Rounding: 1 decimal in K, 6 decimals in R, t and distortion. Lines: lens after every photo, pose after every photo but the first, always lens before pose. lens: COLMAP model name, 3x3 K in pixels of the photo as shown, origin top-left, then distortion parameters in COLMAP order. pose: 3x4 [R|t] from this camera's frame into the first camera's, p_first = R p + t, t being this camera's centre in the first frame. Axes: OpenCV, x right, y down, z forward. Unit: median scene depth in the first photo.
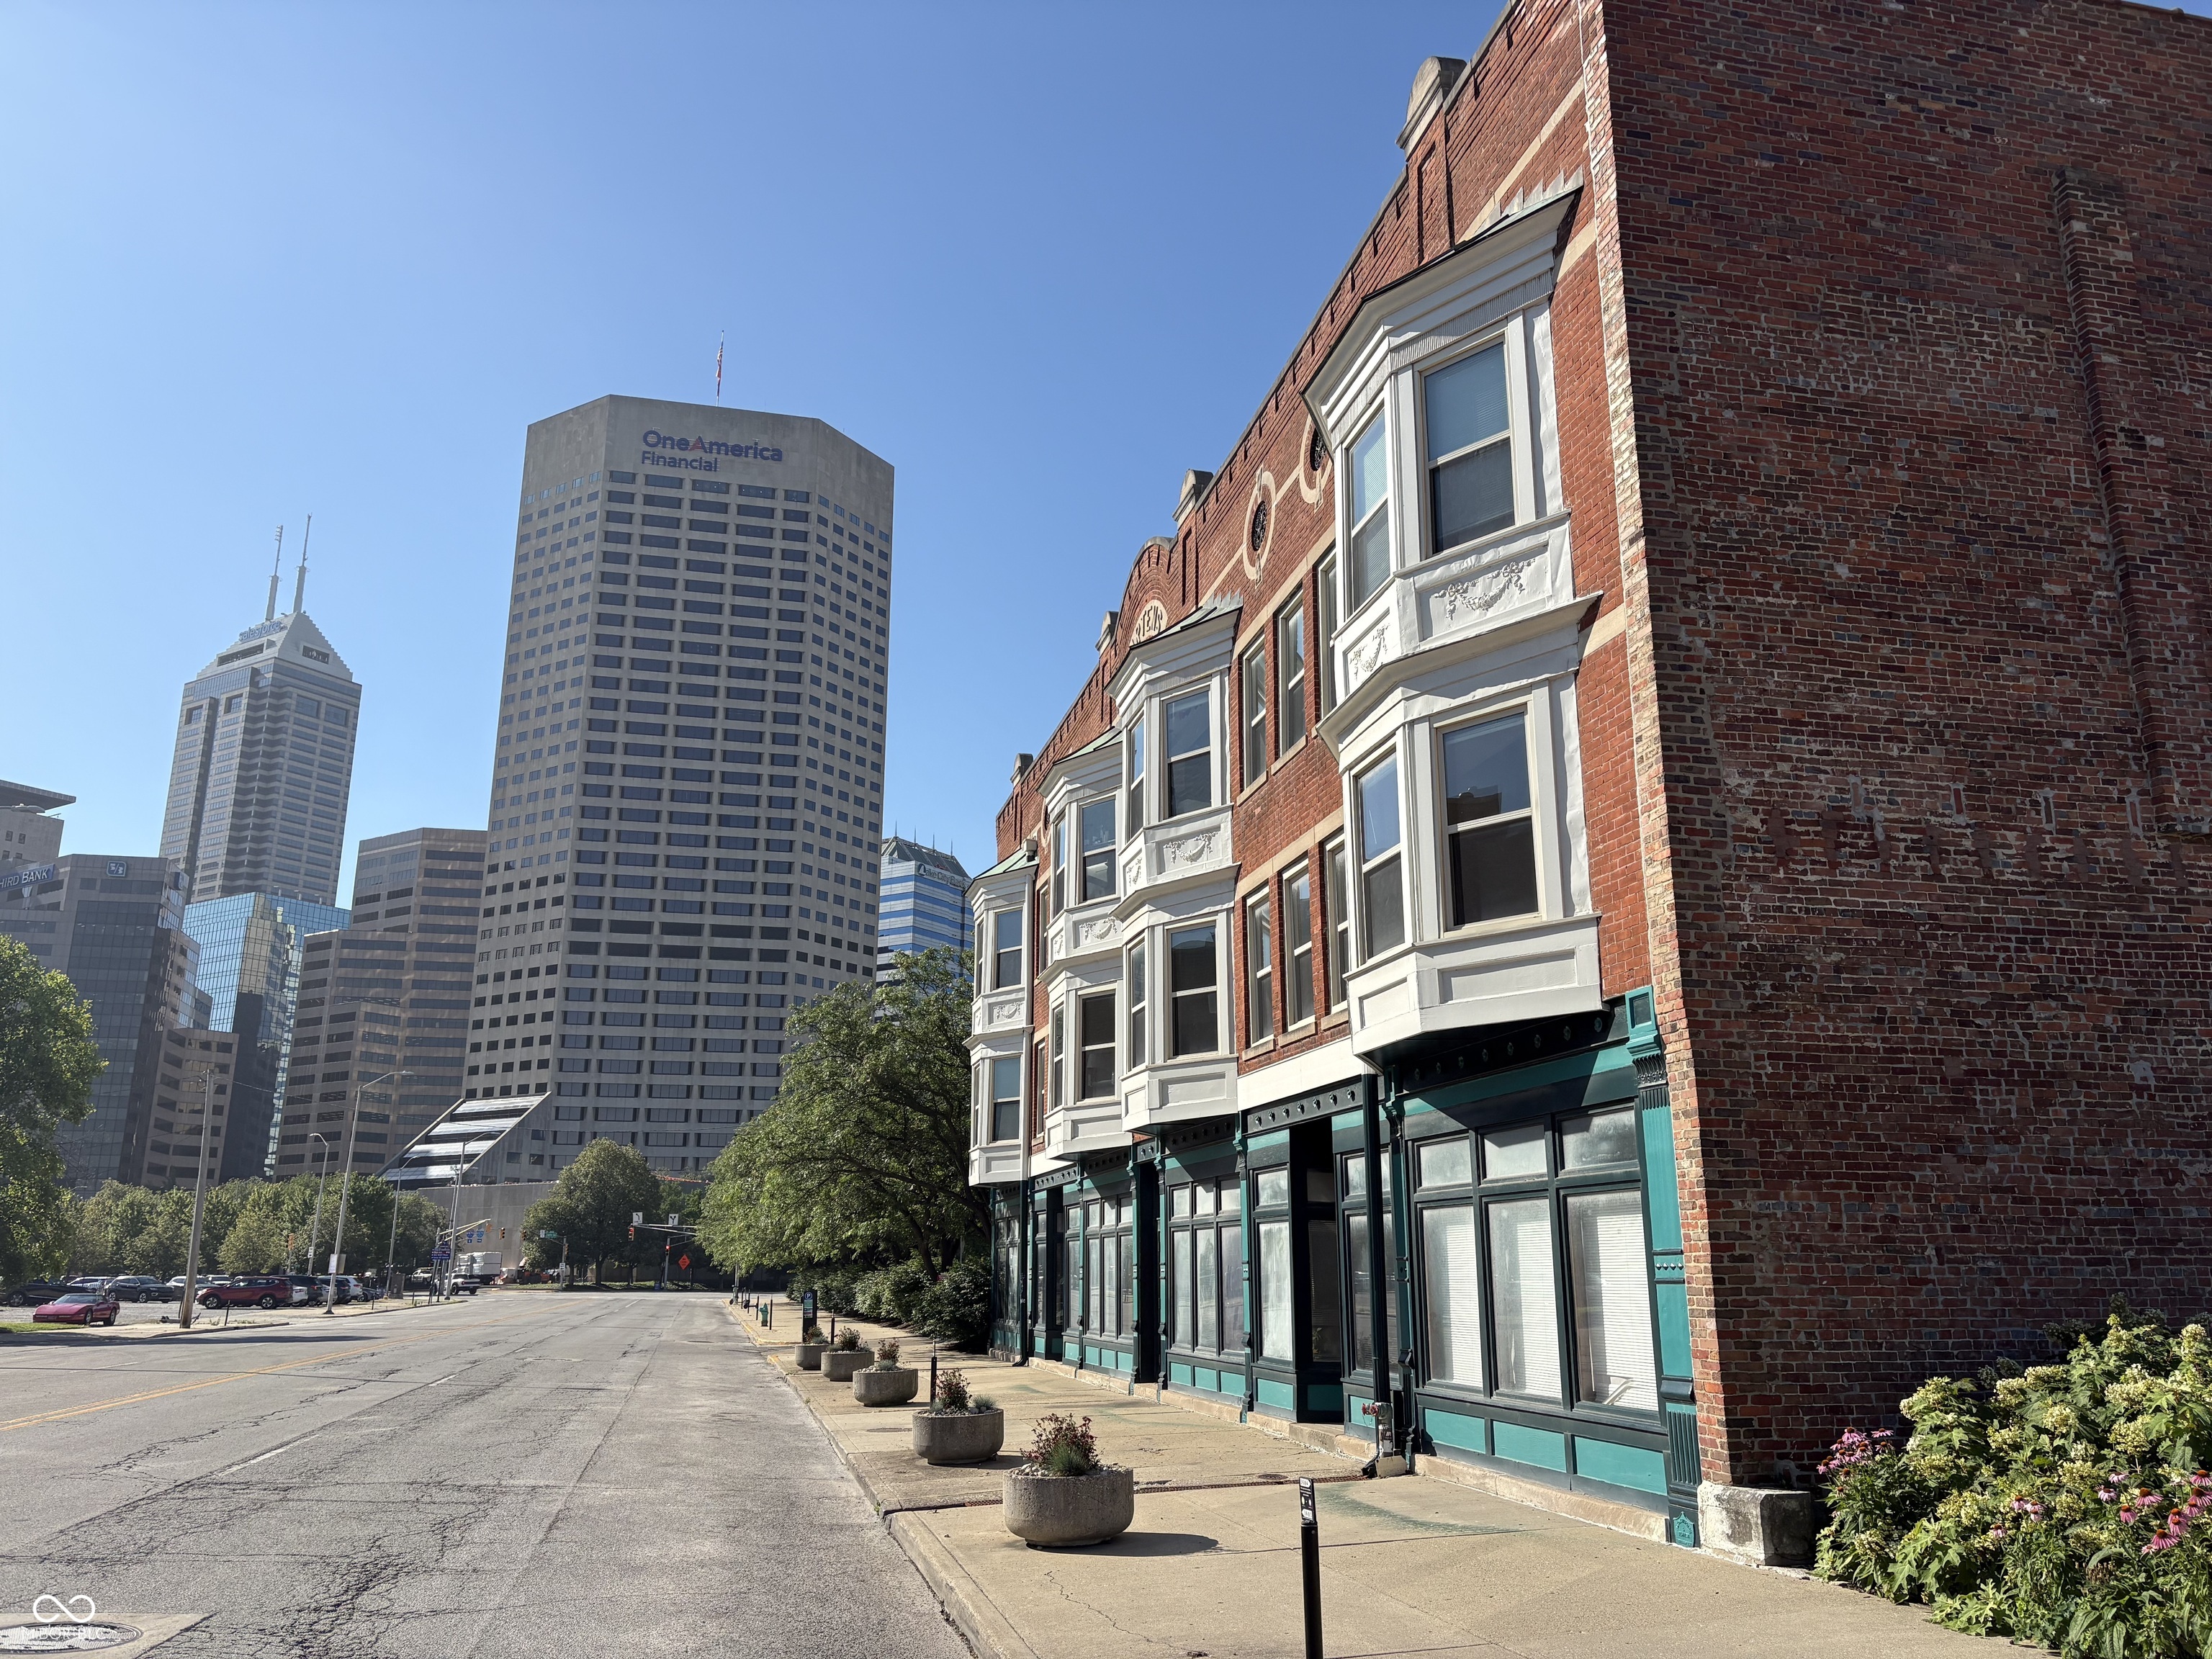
lens RADIAL K [[1673.8, 0, 1112.0], [0, 1673.8, 842.9], [0, 0, 1]] dist [0.034558, -0.028578]
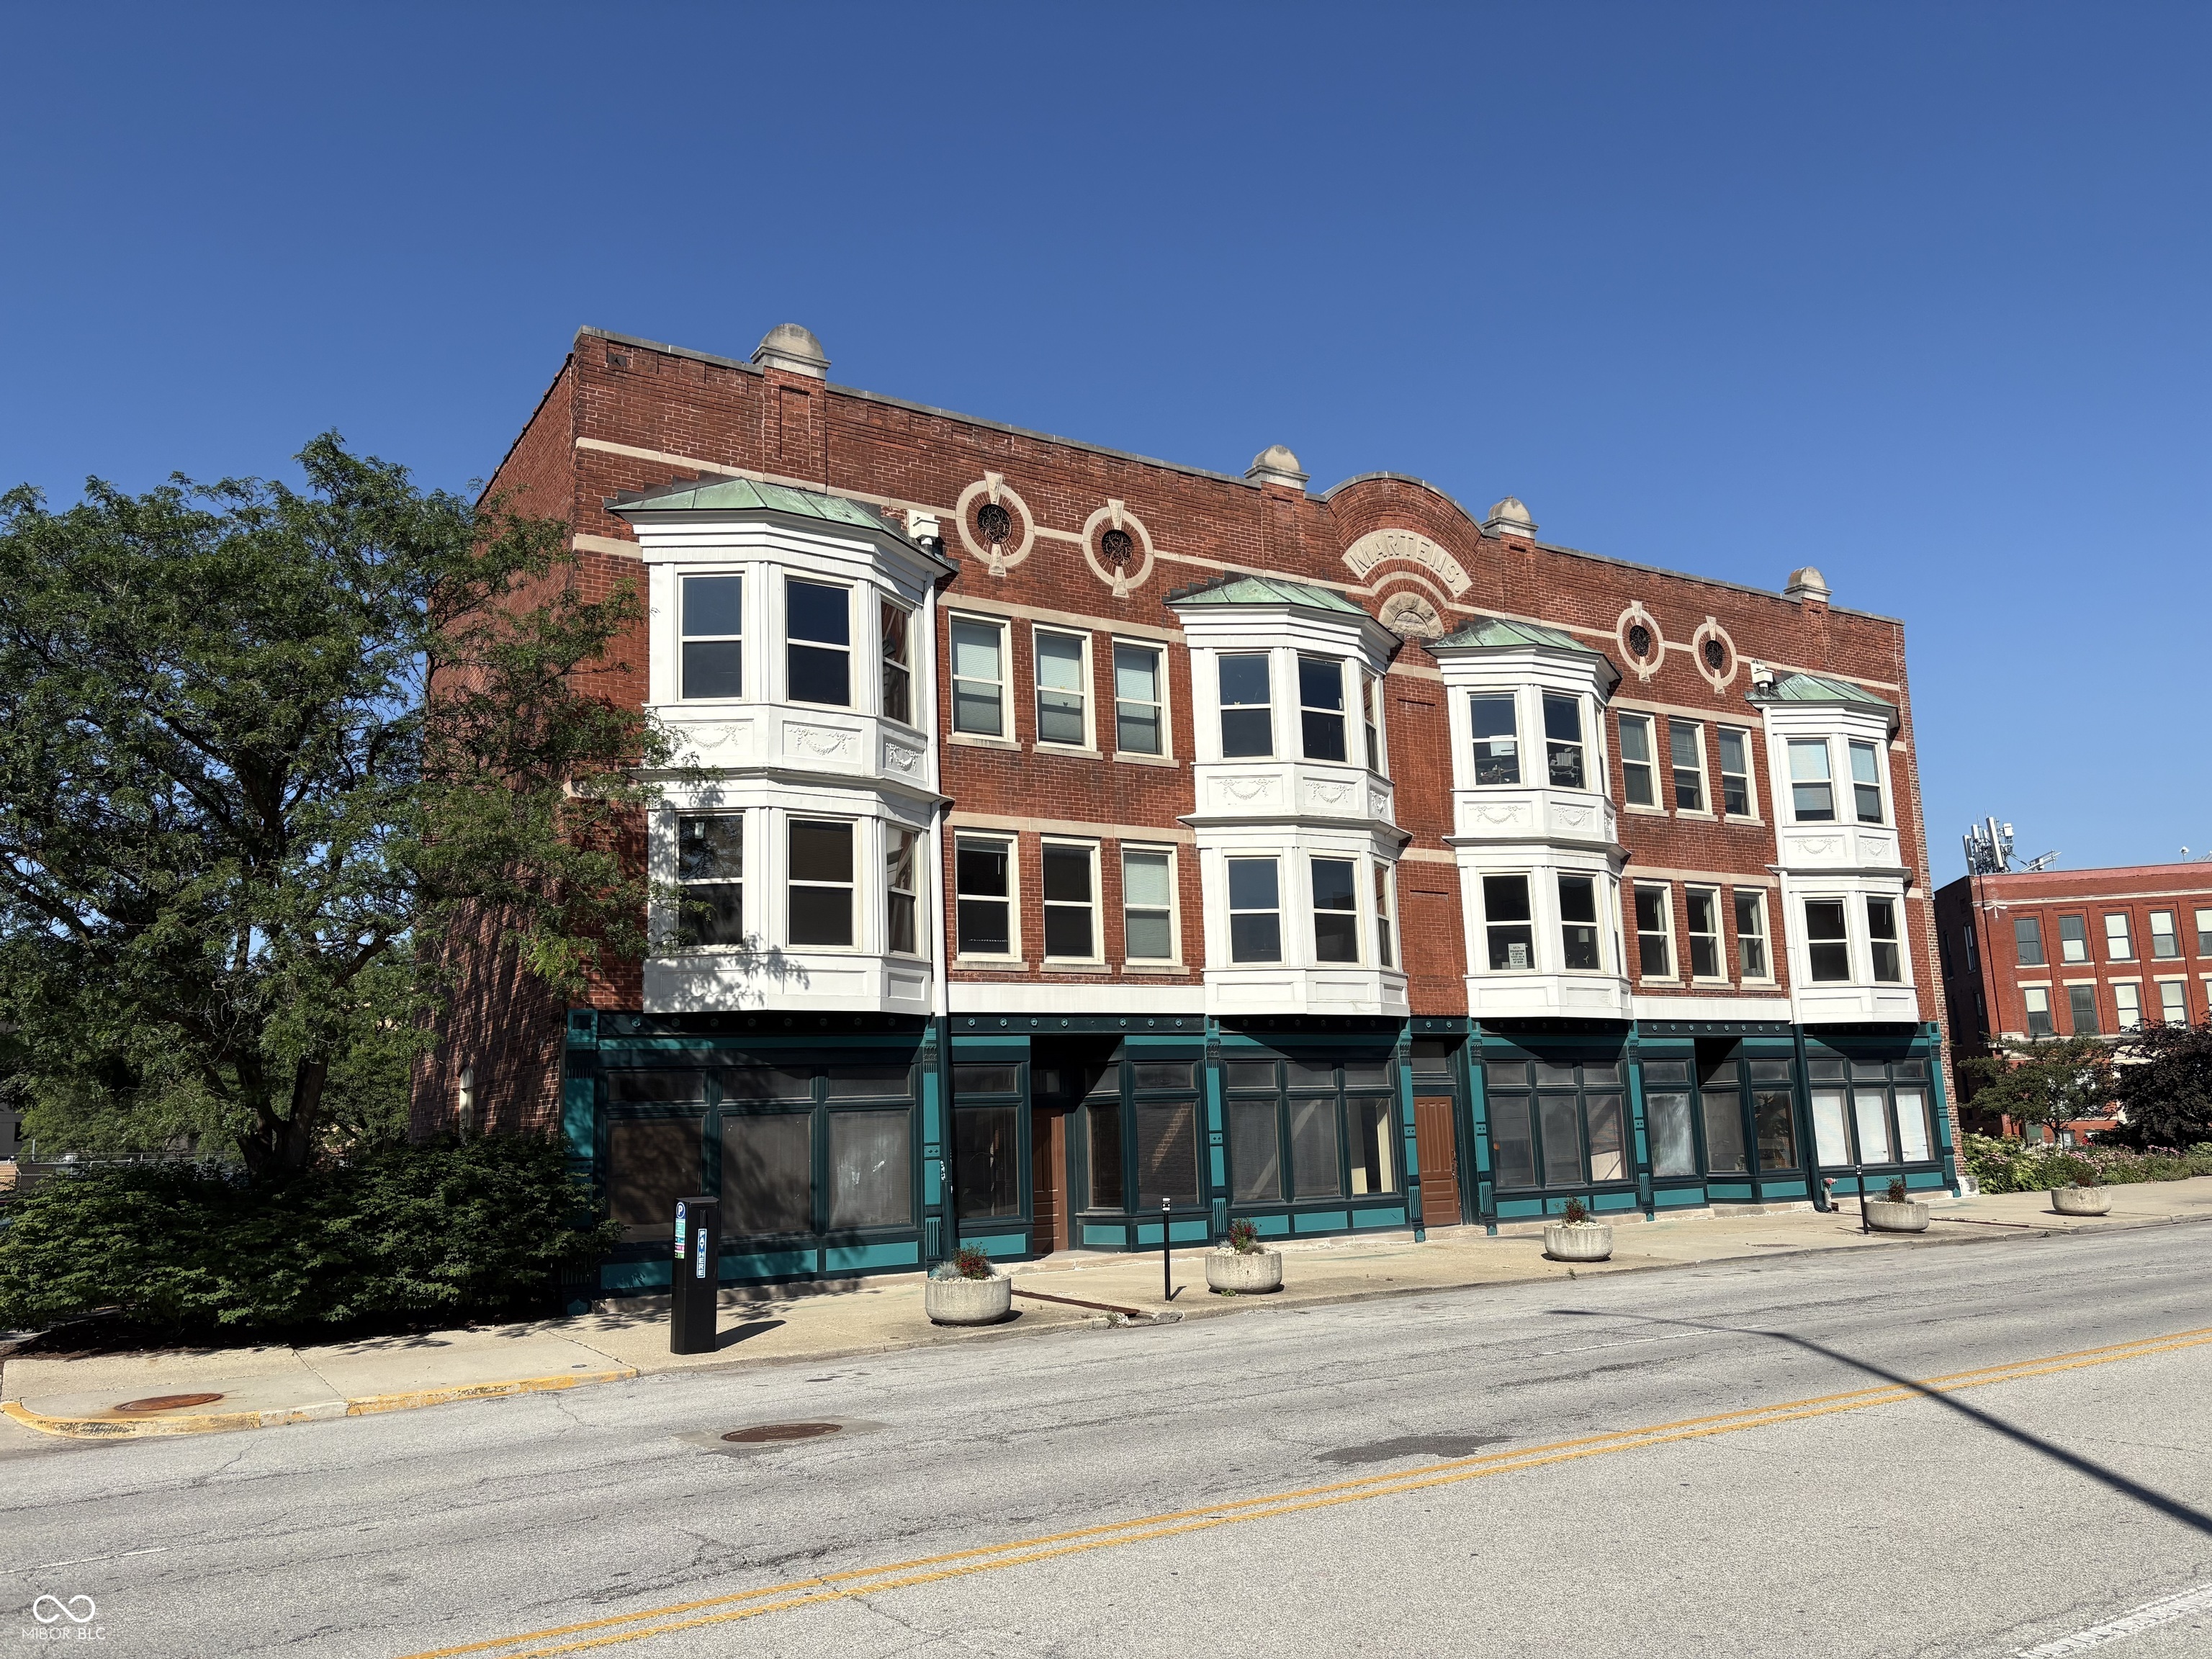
lens RADIAL K [[1673.8, 0, 1105.4], [0, 1673.8, 831.5], [0, 0, 1]] dist [0.034558, -0.028578]
pose [[-0.326451, 0.175654, 0.928749, -0.122563], [-0.203972, 0.946339, -0.250676, 0.048911], [-0.922944, -0.271272, -0.273105, 0.195154]]
